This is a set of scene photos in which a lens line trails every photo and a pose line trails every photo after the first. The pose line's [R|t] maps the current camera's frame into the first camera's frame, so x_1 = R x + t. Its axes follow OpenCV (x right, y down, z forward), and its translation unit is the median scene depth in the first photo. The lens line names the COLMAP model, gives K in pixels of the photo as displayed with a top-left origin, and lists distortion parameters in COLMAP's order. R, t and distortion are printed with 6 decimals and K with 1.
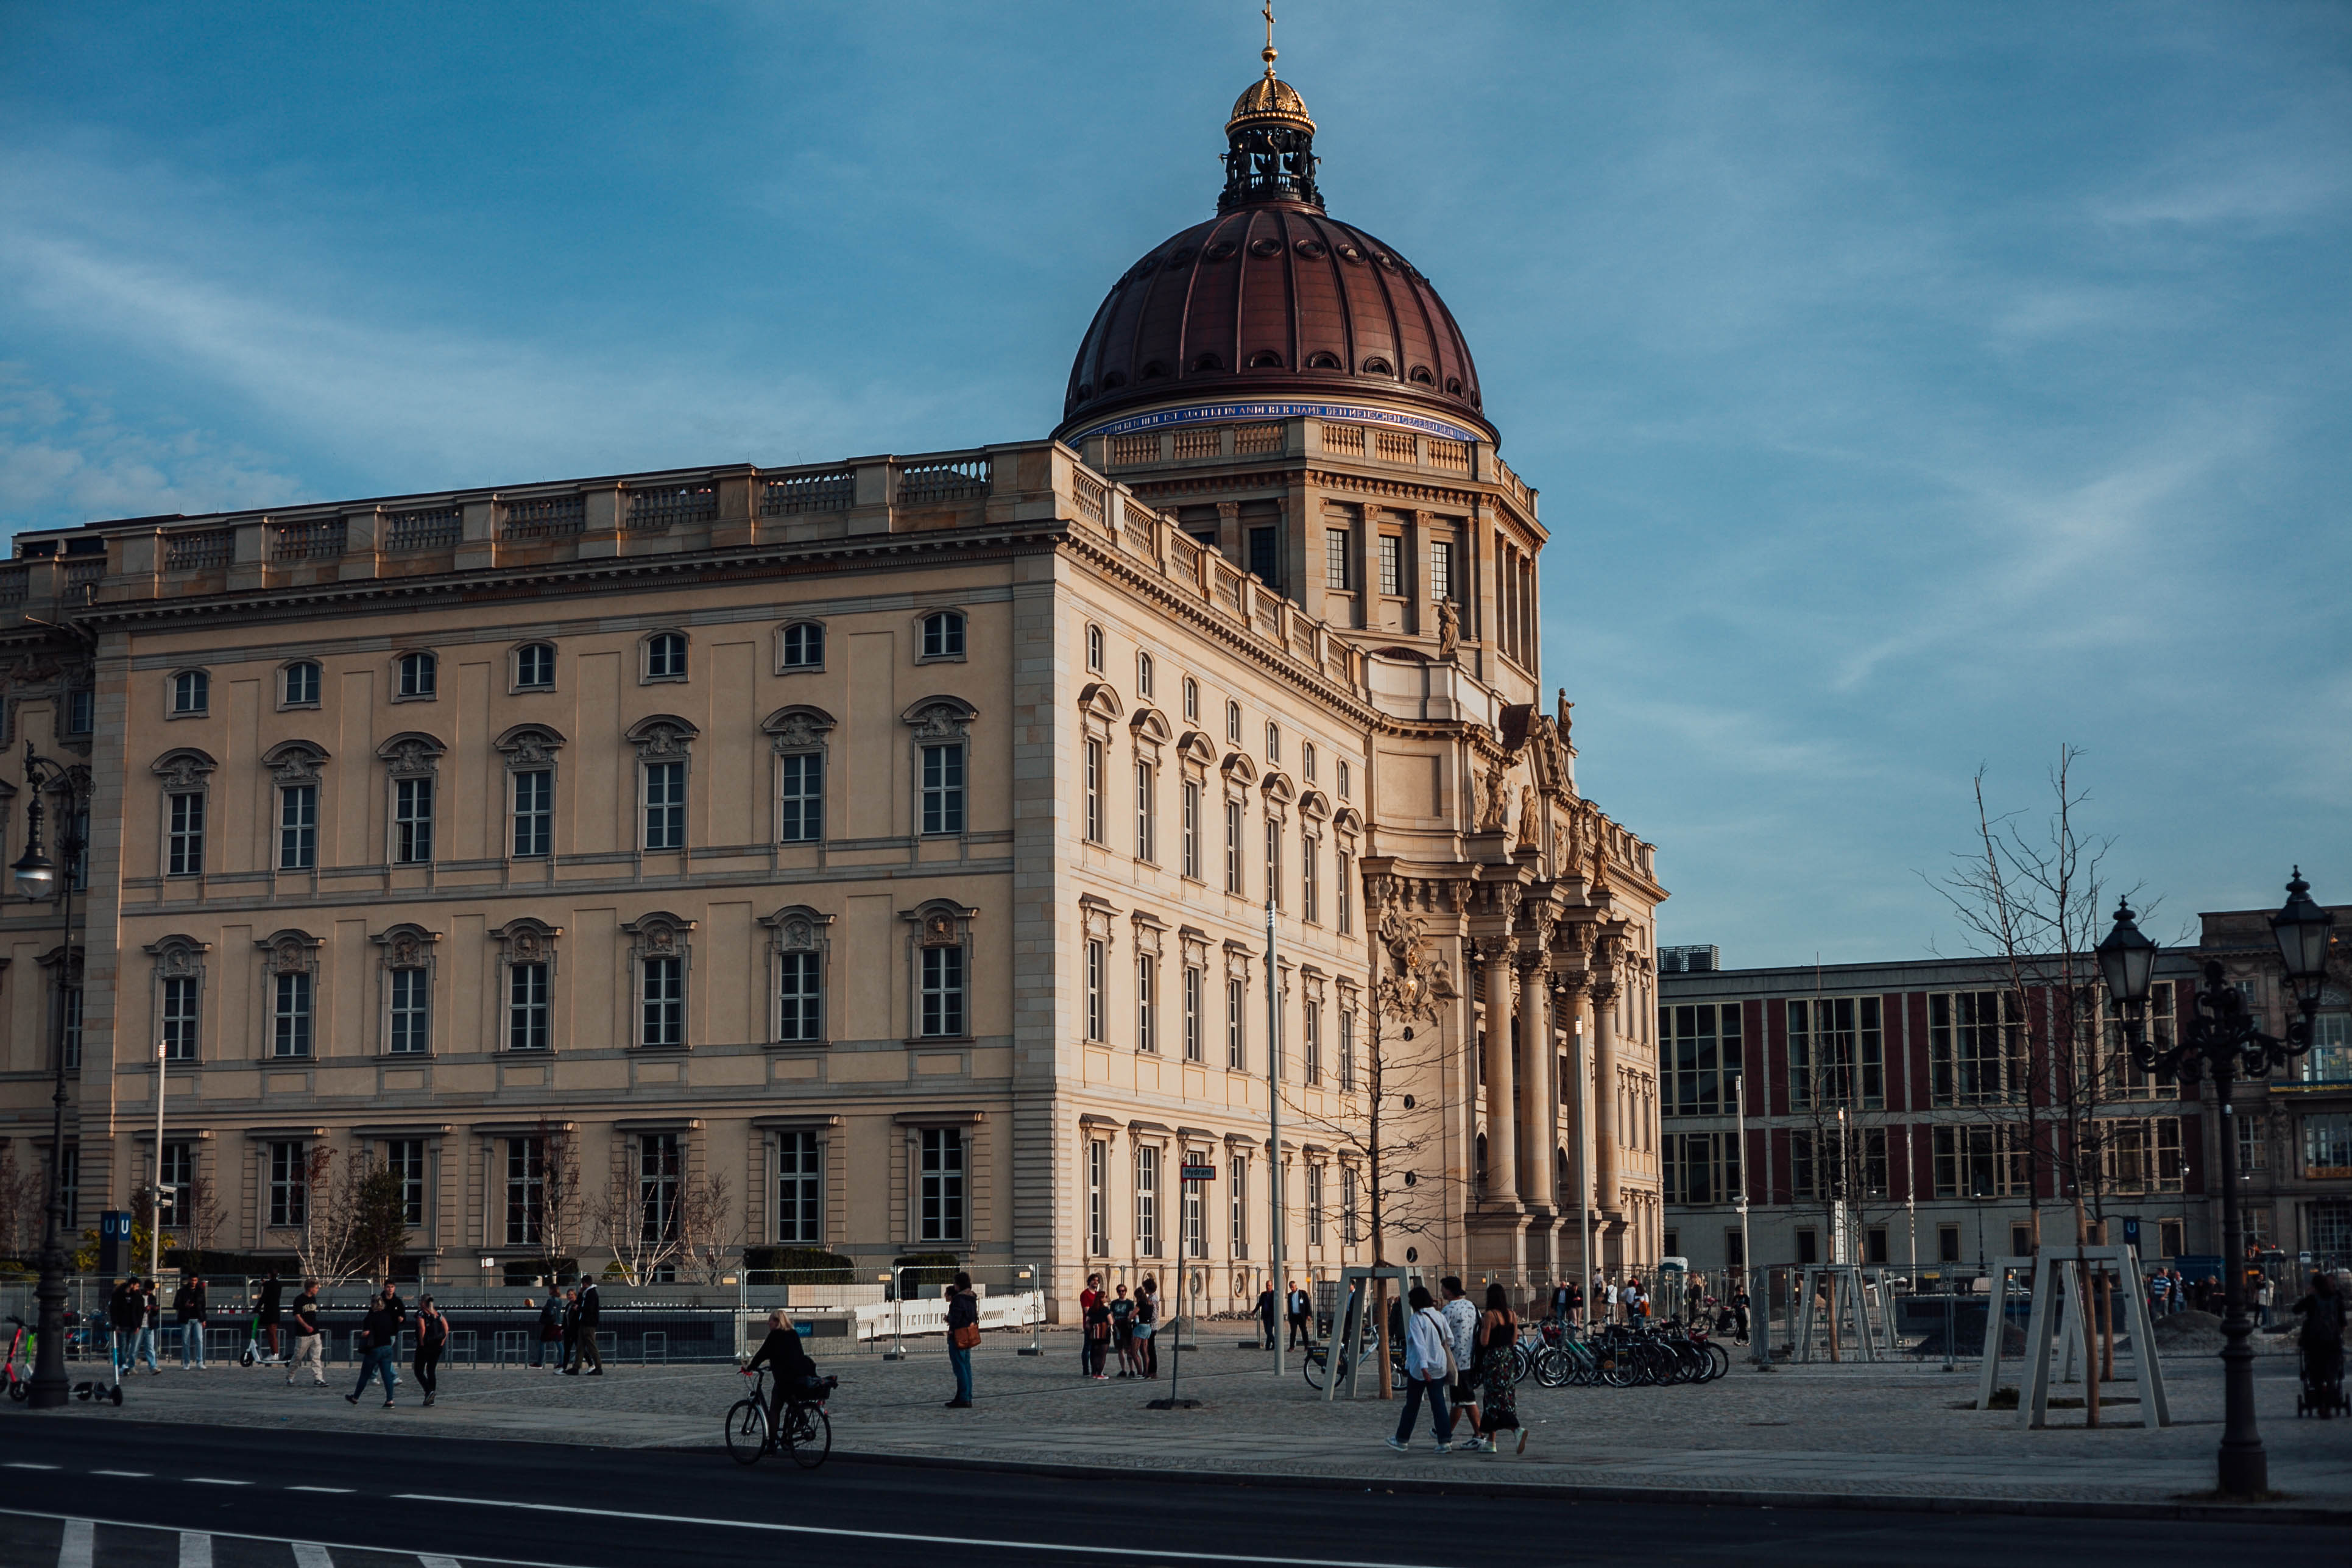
lens RADIAL K [[3424.6, 0, 1176.0], [0, 3424.6, 784.0], [0, 0, 1]] dist [-0.079621, -0.103124]
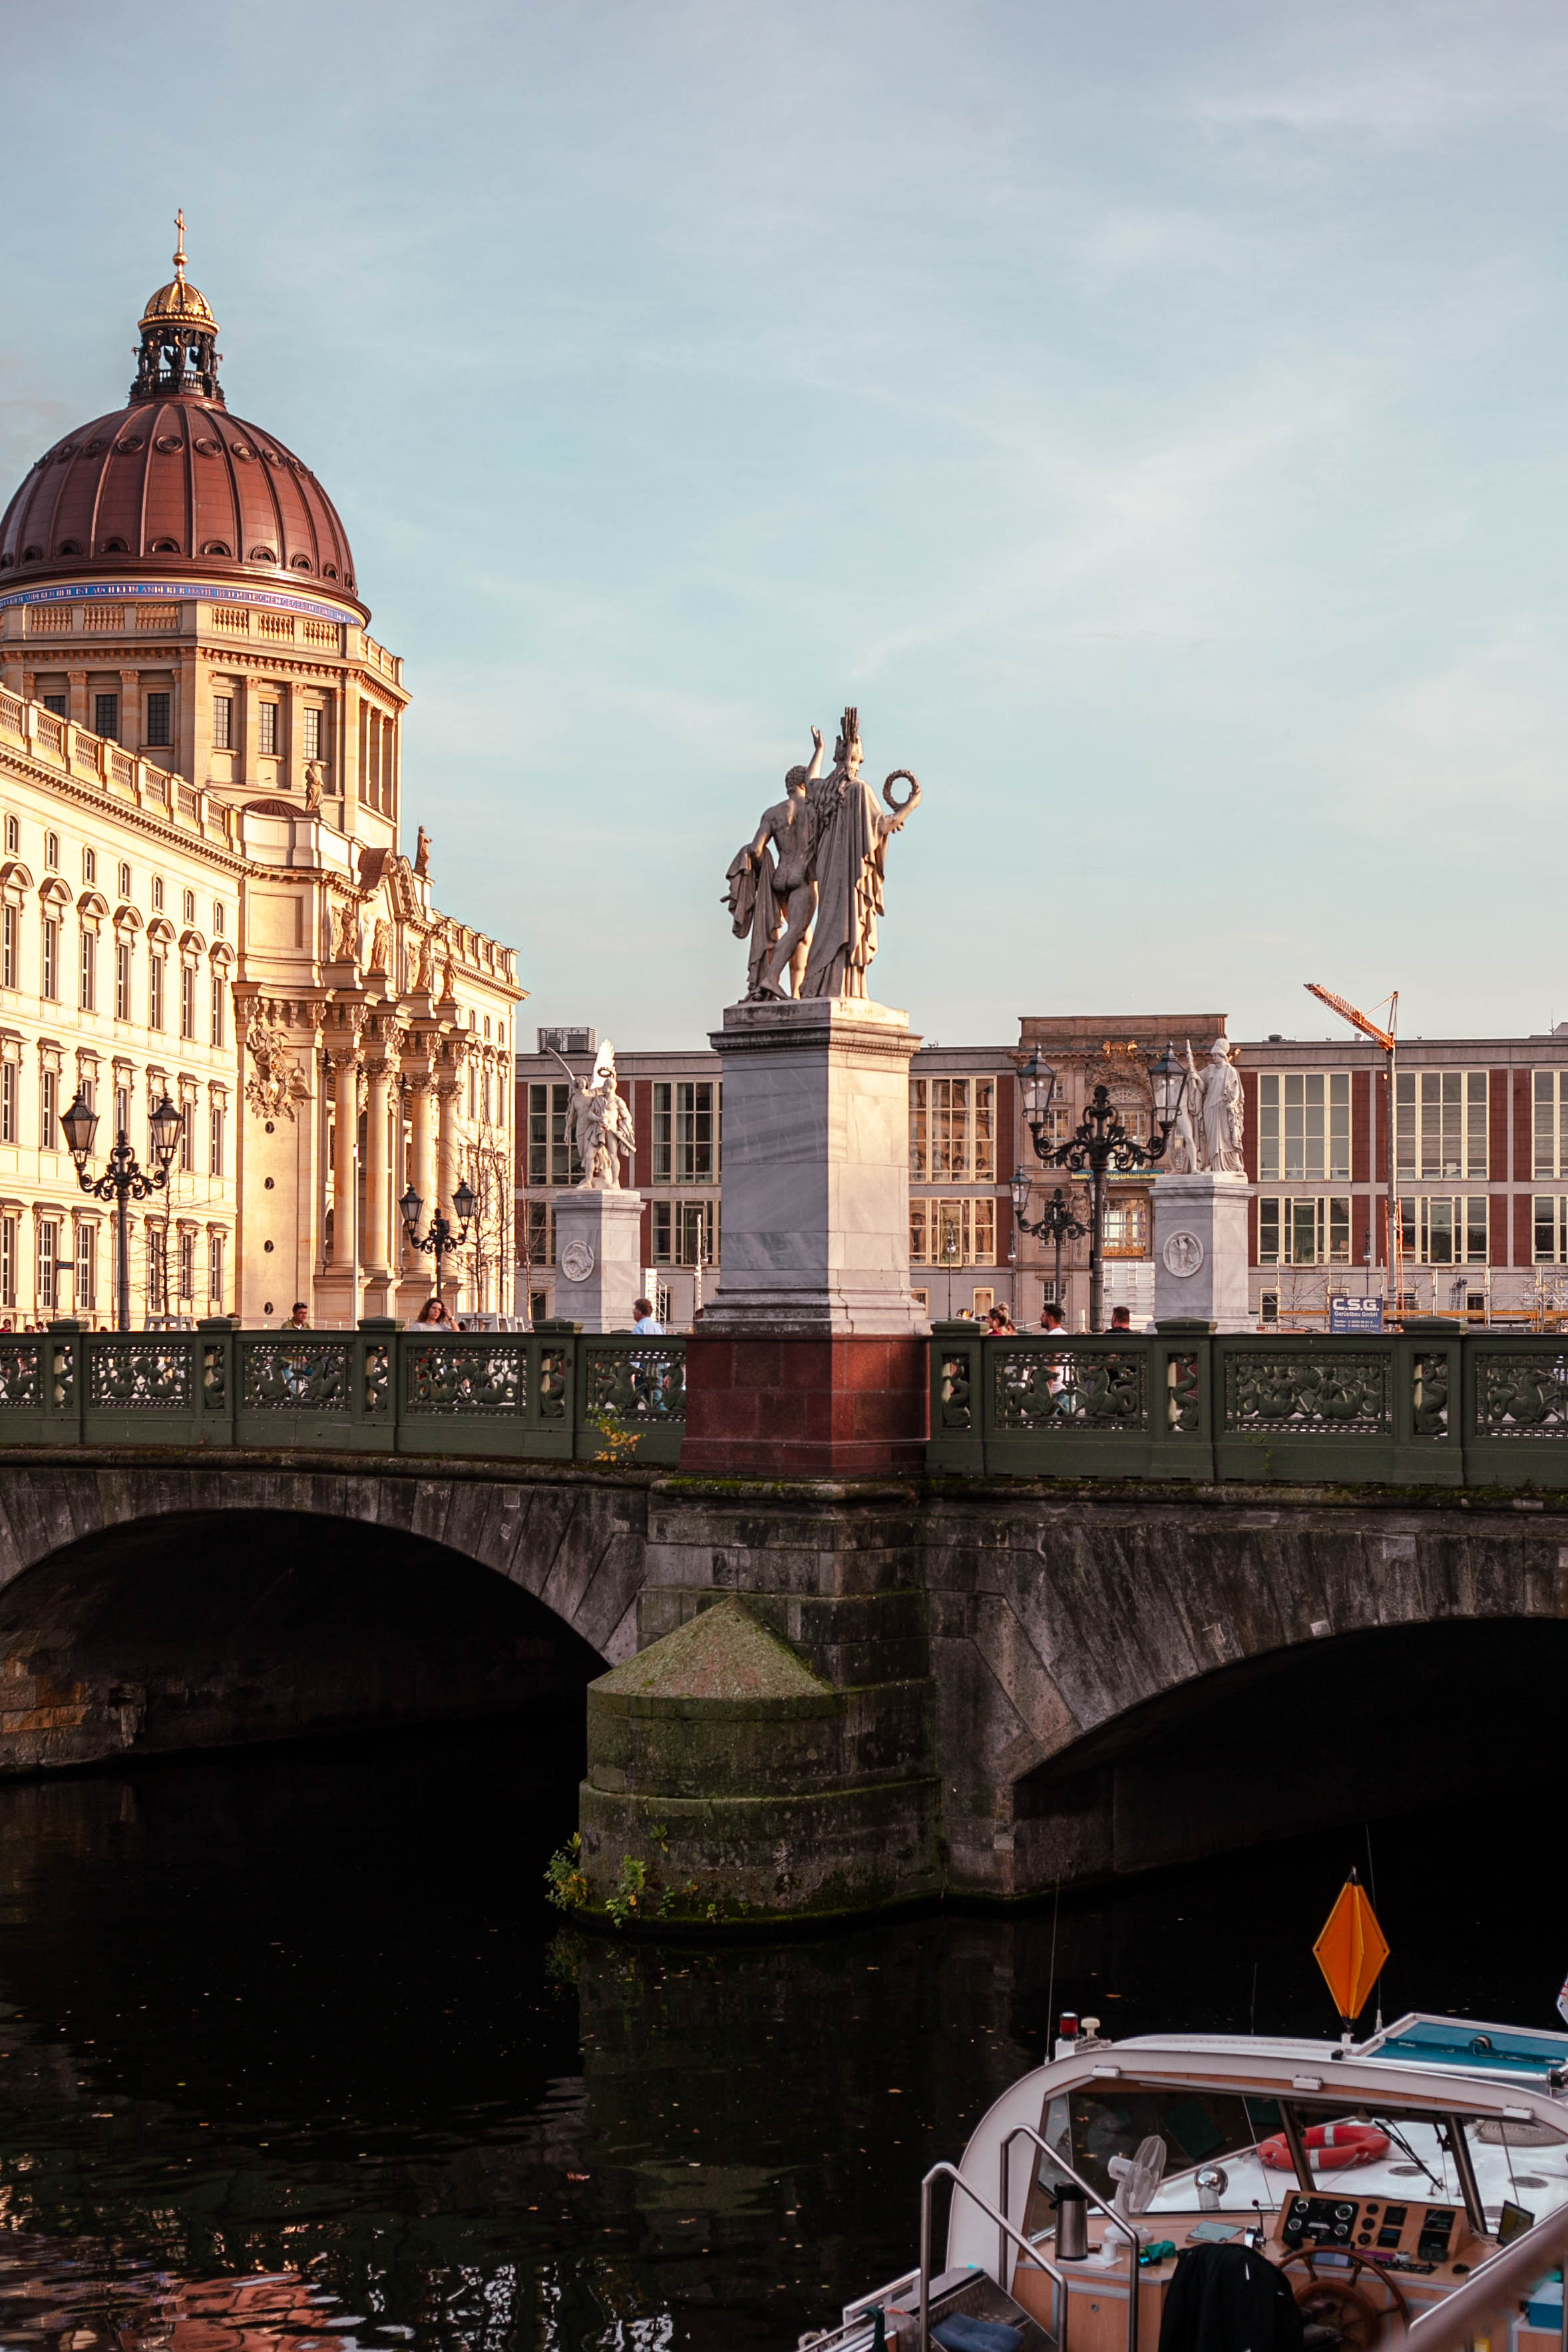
lens RADIAL K [[3524.5, 0, 857.6], [0, 3524.5, 1322.8], [0, 0, 1]] dist [-0.101896, 0.019504]
pose [[0.976614, 0.014030, 0.214542, 0.004839], [-0.044089, 0.989731, 0.135972, -0.034657], [-0.210431, -0.142251, 0.967204, -0.242029]]
